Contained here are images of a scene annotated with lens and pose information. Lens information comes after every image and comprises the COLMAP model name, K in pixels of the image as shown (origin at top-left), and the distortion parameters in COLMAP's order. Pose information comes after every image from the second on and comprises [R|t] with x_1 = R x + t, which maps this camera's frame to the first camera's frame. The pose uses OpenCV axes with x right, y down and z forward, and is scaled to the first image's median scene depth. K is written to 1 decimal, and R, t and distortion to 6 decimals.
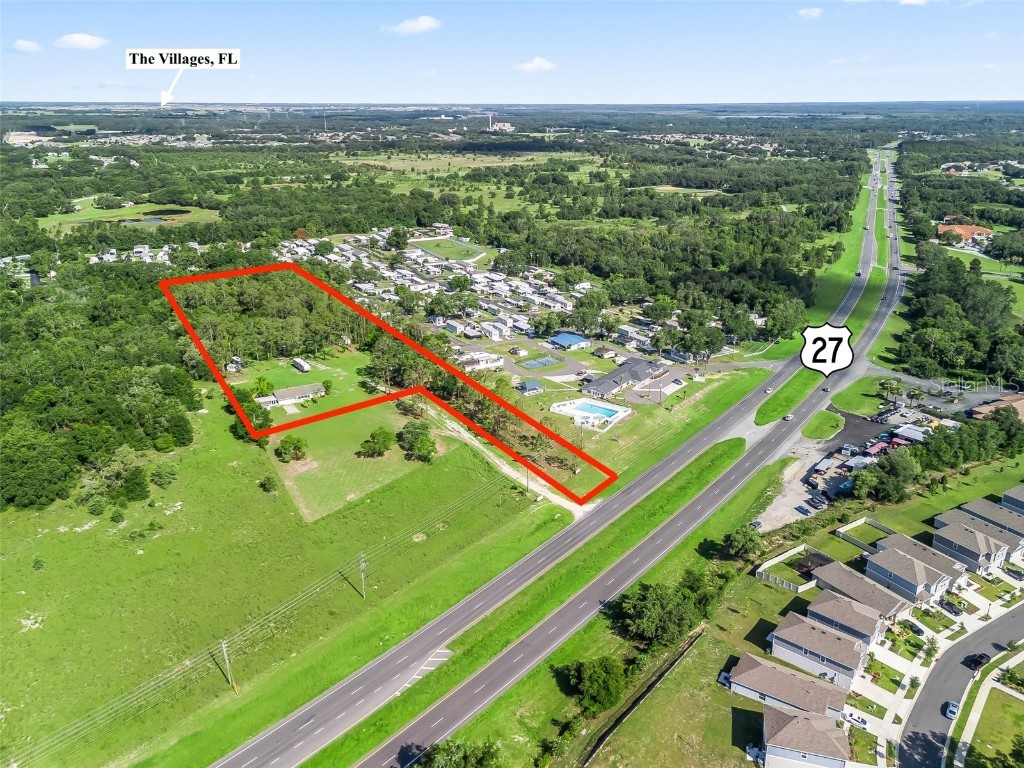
lens RADIAL K [[758.5, 0, 512.0], [0, 758.5, 384.0], [0, 0, 1]] dist [0.064757, -0.063024]
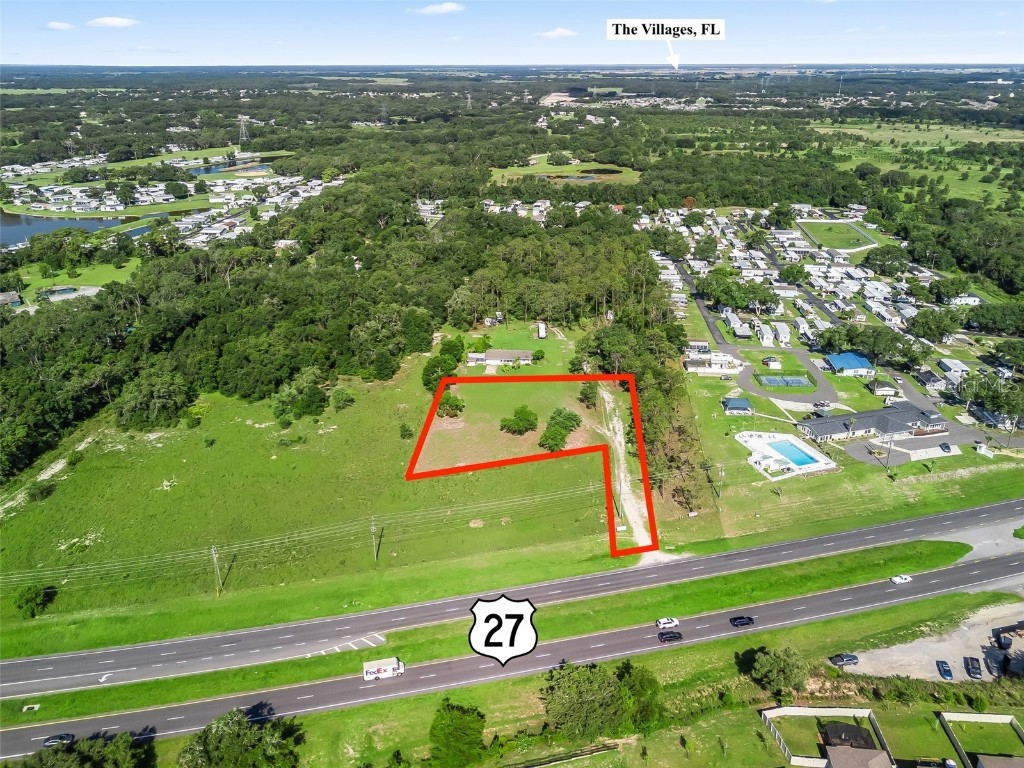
lens RADIAL K [[765.7, 0, 512.0], [0, 765.7, 384.0], [0, 0, 1]] dist [0.051568, -0.049509]
pose [[0.809716, 0.225508, -0.541762, 0.242633], [-0.203924, 0.973808, 0.100562, -0.047061], [0.550249, 0.029052, 0.834495, 0.125236]]
